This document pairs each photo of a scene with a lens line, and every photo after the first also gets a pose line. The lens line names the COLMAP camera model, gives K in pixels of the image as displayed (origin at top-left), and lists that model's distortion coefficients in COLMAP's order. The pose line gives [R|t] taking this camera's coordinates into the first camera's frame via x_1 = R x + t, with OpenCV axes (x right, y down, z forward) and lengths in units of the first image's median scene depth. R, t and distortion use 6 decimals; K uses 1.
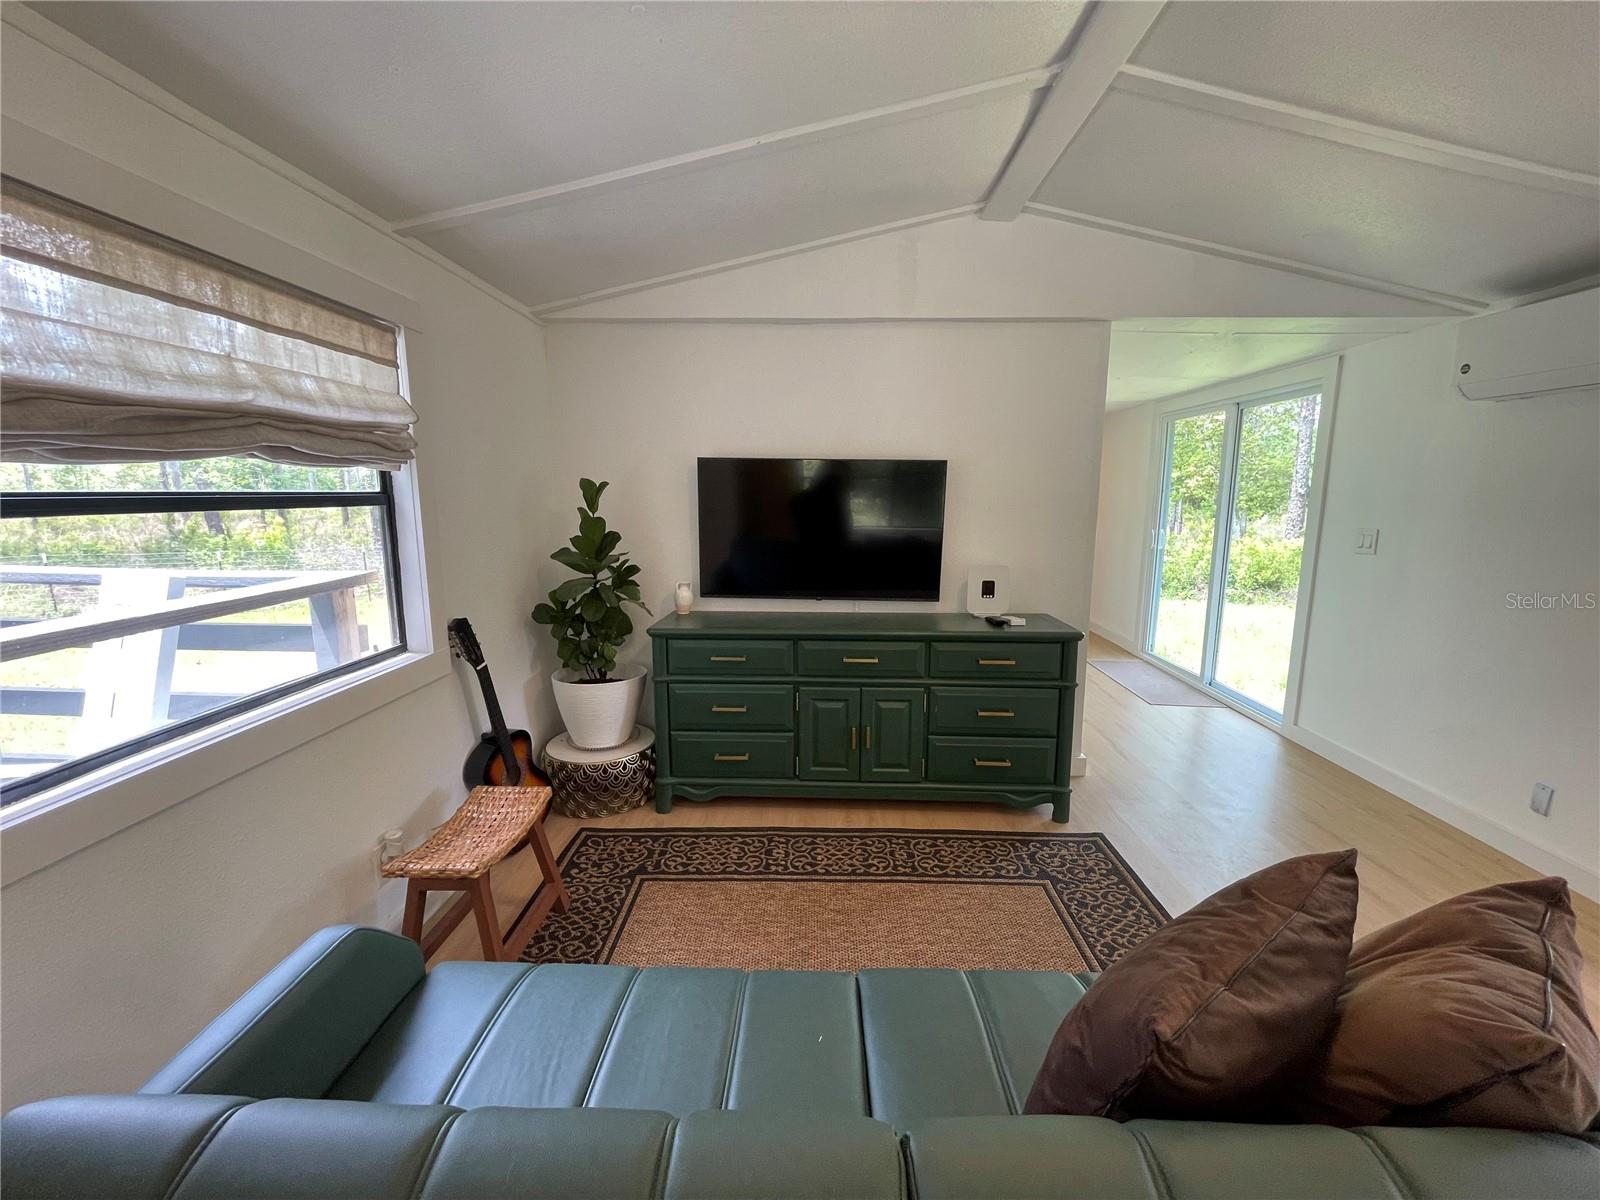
lens RADIAL K [[648.1, 0, 808.8], [0, 648.1, 607.5], [0, 0, 1]] dist [0.000947, -0.002010]
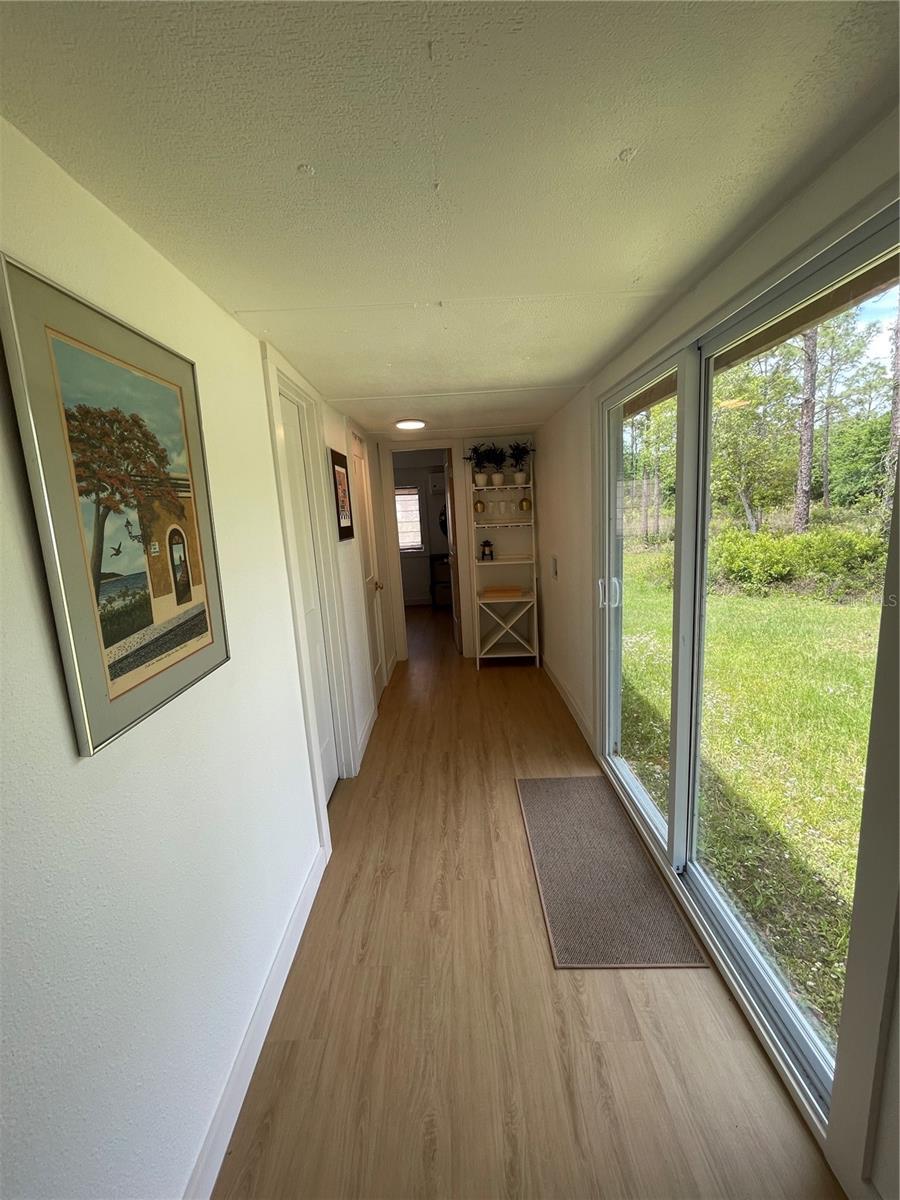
lens RADIAL K [[486.1, 0, 453.1], [0, 486.1, 600.1], [0, 0, 1]] dist [0.000947, -0.002010]
pose [[0.997953, -0.061192, 0.018591, 0.108562], [0.060949, 0.998052, 0.013356, -0.031460], [-0.019372, -0.012195, 0.999738, 0.148669]]
